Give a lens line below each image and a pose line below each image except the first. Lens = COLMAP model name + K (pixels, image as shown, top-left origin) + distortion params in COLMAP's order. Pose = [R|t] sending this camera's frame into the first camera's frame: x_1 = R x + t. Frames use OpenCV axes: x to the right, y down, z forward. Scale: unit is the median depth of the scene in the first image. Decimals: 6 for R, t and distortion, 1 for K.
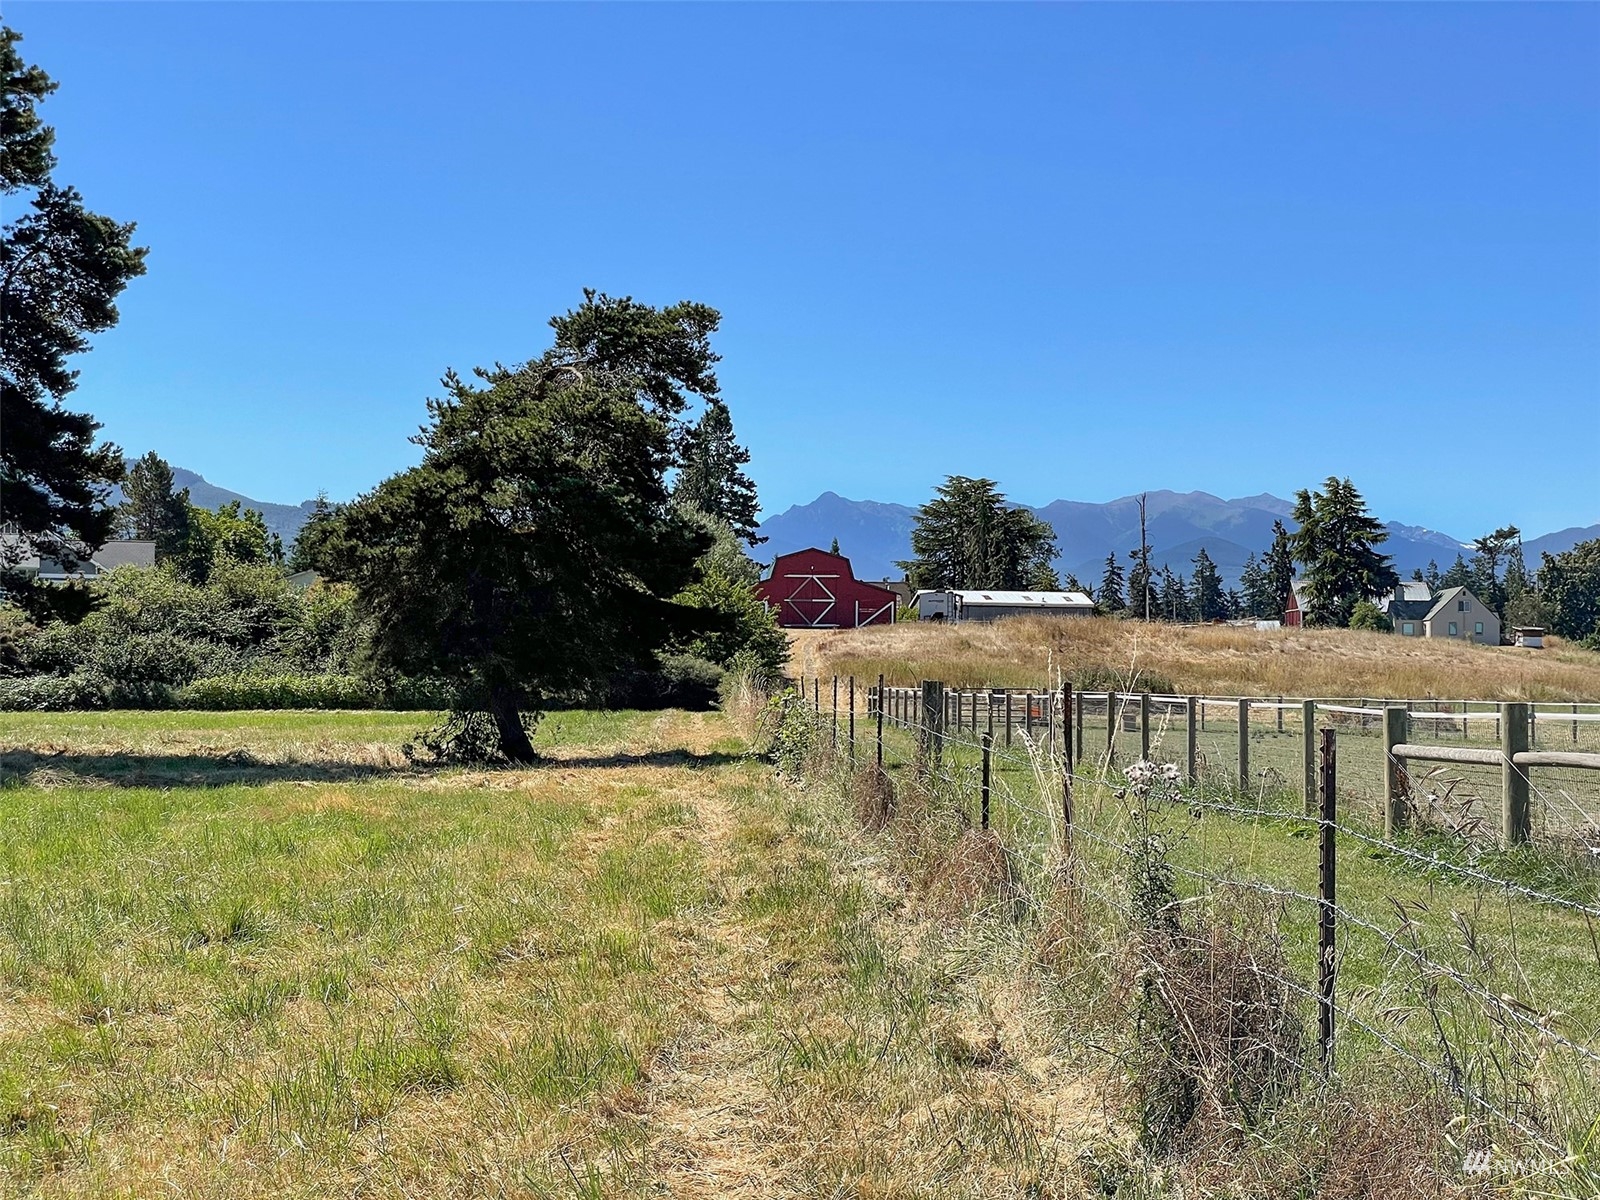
lens RADIAL K [[2393.9, 0, 800.0], [0, 2393.9, 600.0], [0, 0, 1]] dist [0.041953, -0.015604]
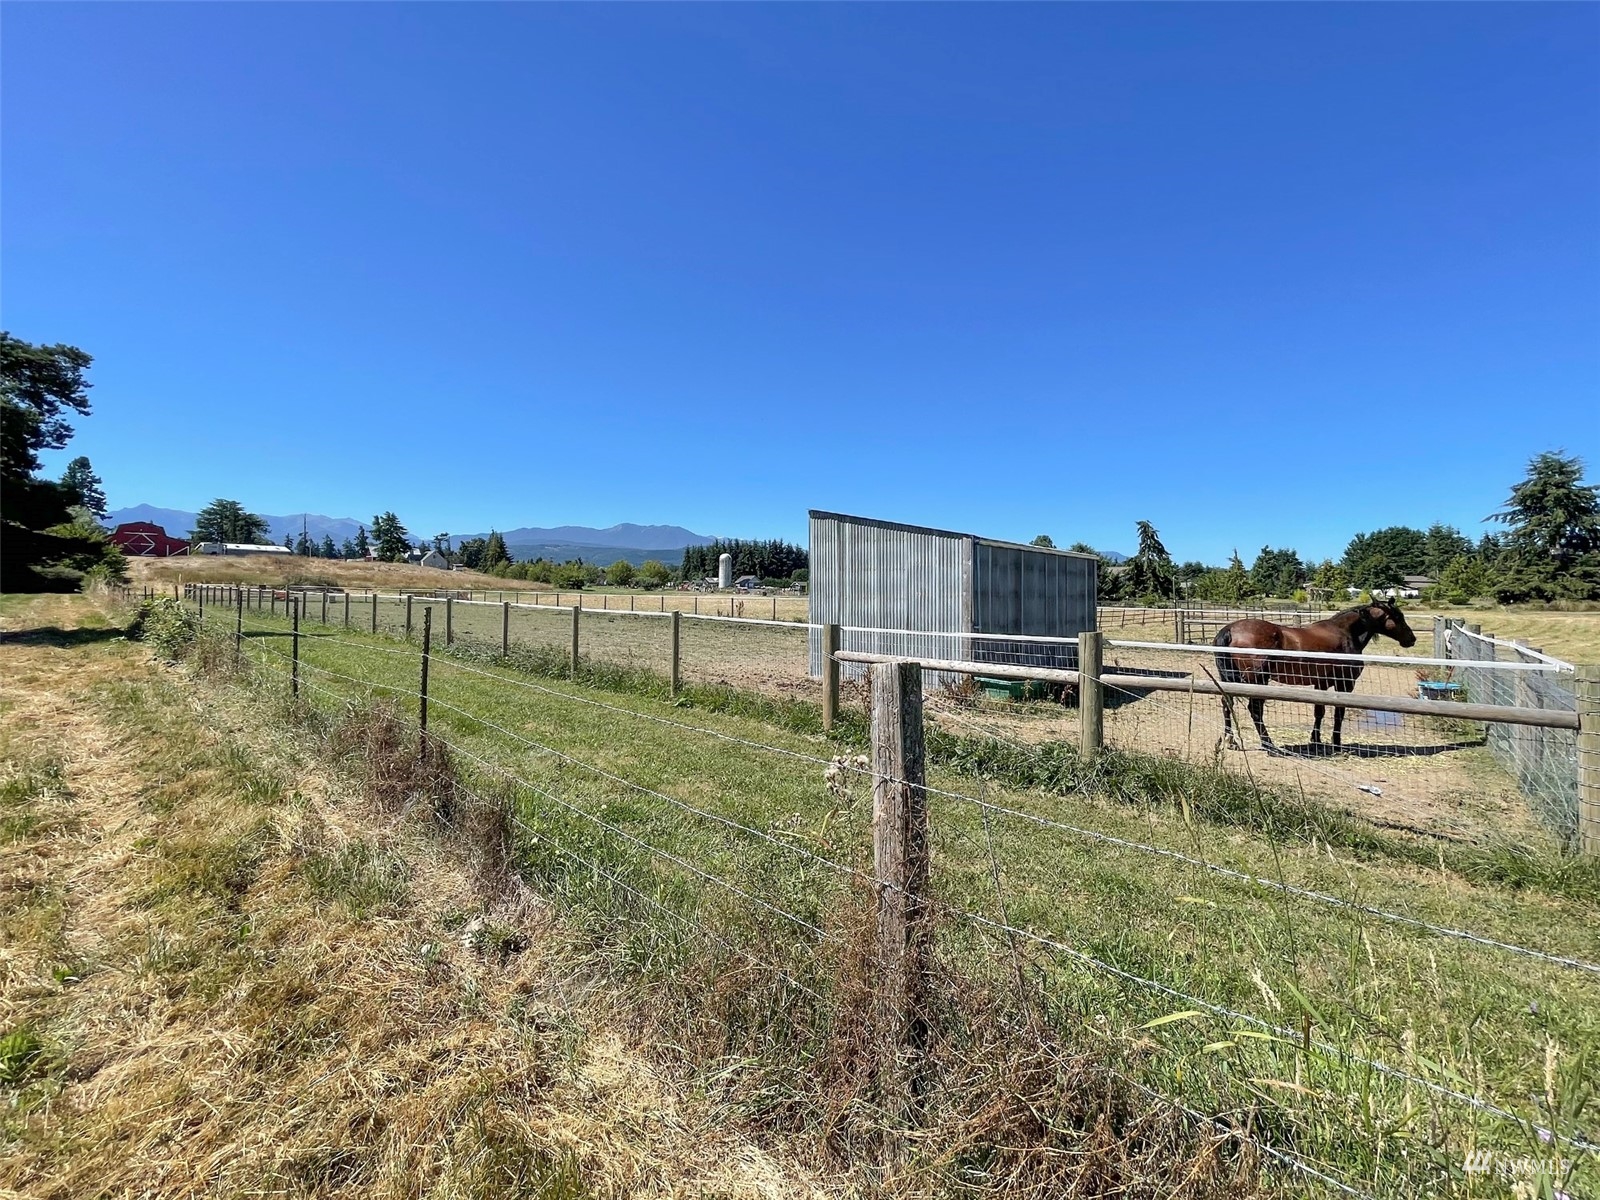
lens RADIAL K [[629.0, 0, 758.9], [0, 629.0, 576.2], [0, 0, 1]] dist [0.000326, 0.000073]
pose [[0.703348, 0.015105, 0.710685, -0.007485], [-0.034396, 0.999326, 0.012800, 0.003187], [-0.710013, -0.033448, 0.703394, 0.169413]]
